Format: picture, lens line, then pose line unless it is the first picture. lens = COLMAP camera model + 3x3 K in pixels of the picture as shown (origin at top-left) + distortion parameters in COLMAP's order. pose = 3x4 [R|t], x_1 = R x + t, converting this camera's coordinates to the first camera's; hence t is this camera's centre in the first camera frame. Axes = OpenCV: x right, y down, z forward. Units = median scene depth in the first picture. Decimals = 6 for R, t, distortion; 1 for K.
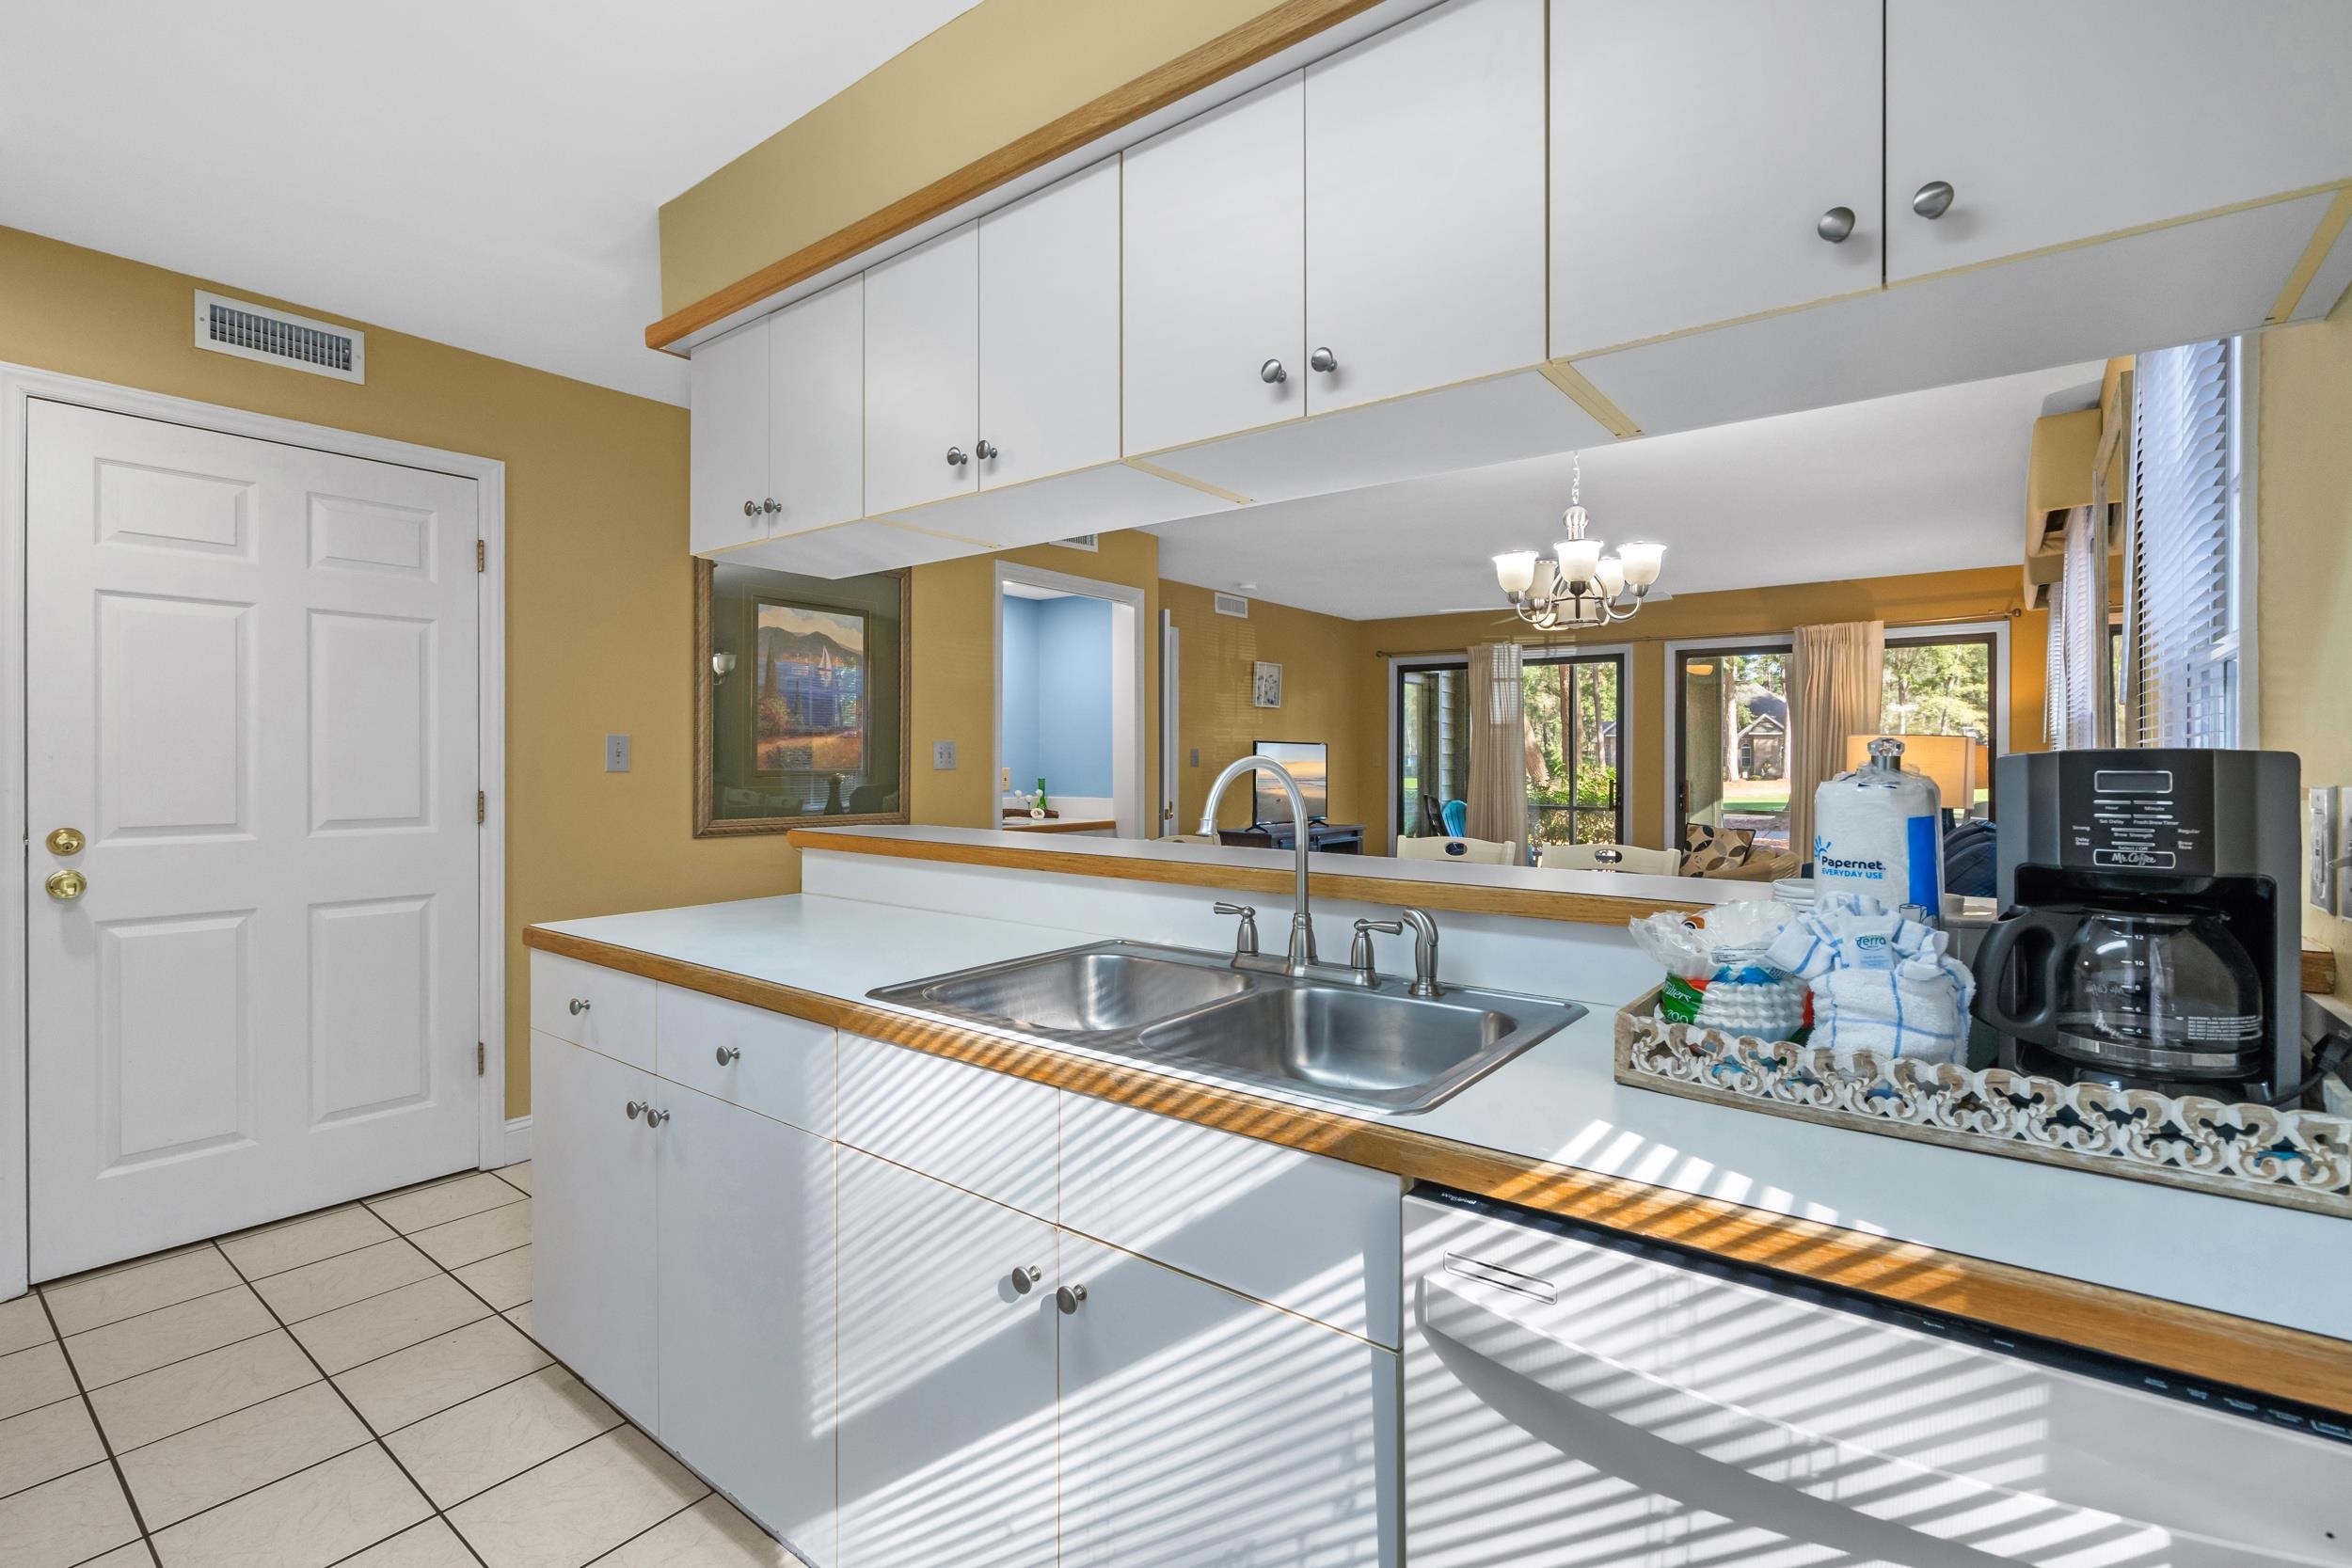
lens RADIAL K [[1066.9, 0, 1181.9], [0, 1066.9, 764.9], [0, 0, 1]] dist [-0.001744, 0.000656]
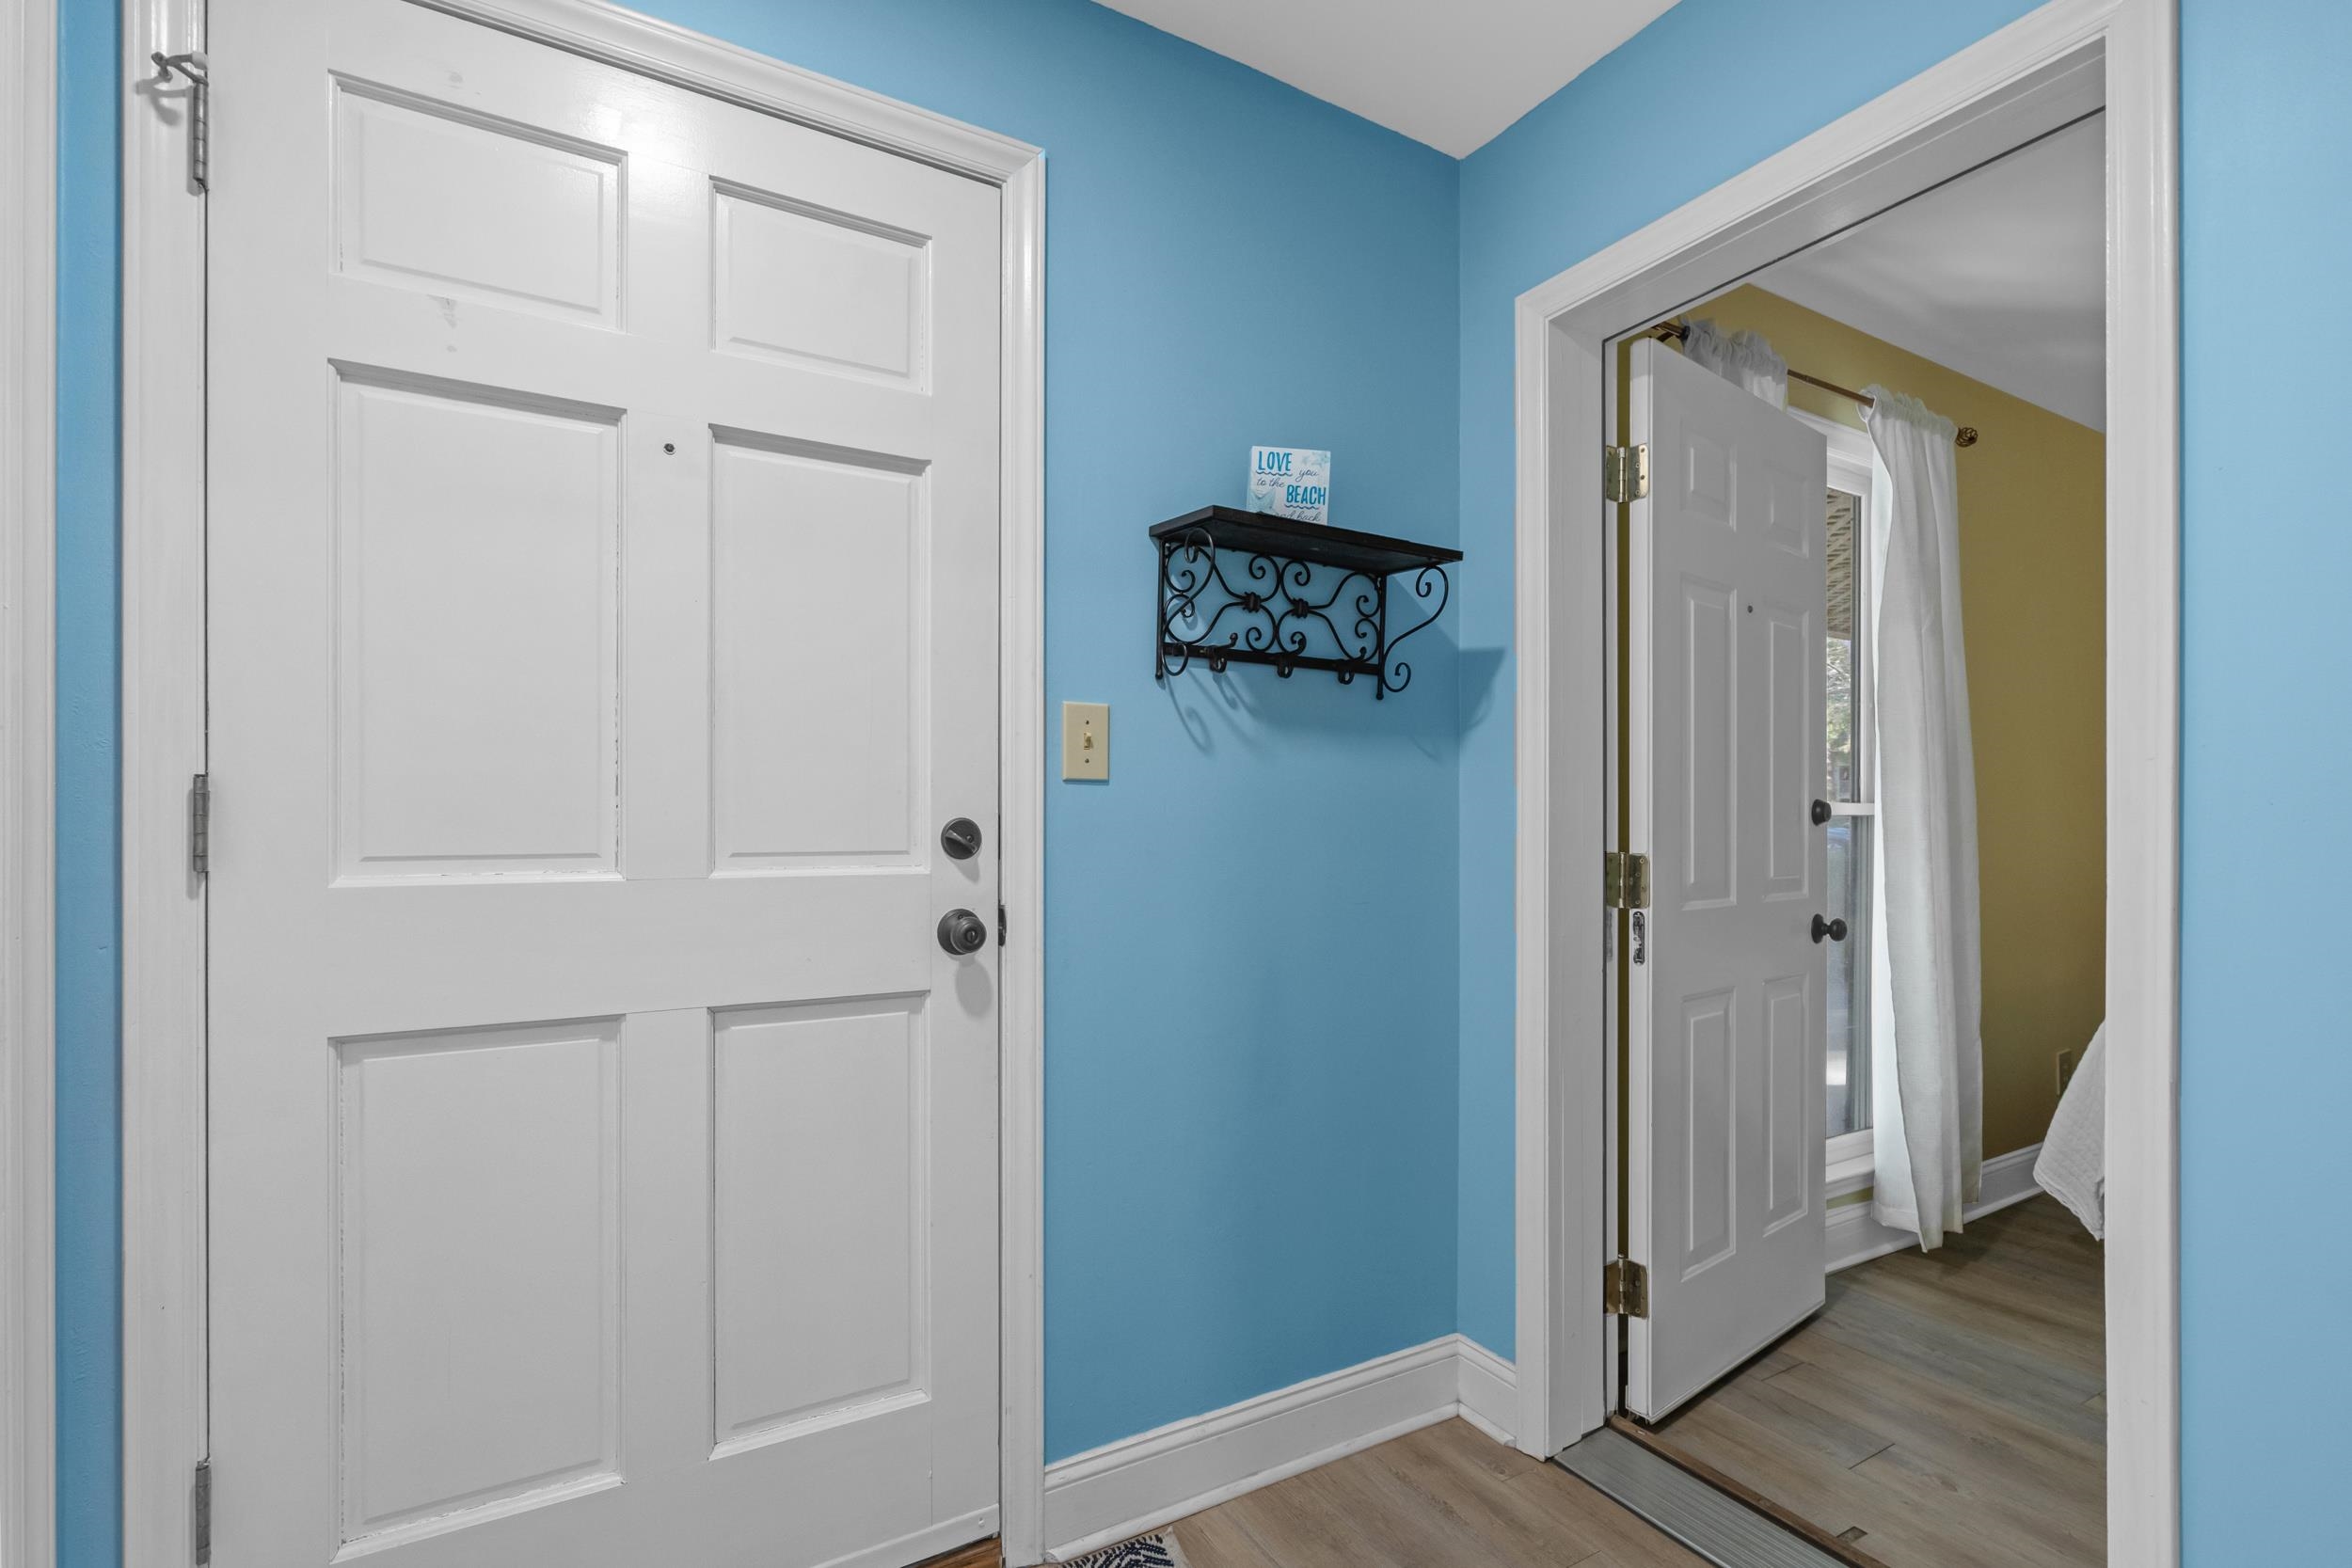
lens RADIAL K [[1066.9, 0, 1175.6], [0, 1066.9, 798.8], [0, 0, 1]] dist [-0.001744, 0.000656]
pose [[0.923620, -0.003070, -0.383297, -0.391674], [-0.002374, 0.999903, -0.013728, 0.035414], [0.383302, 0.013589, 0.923523, 0.569049]]
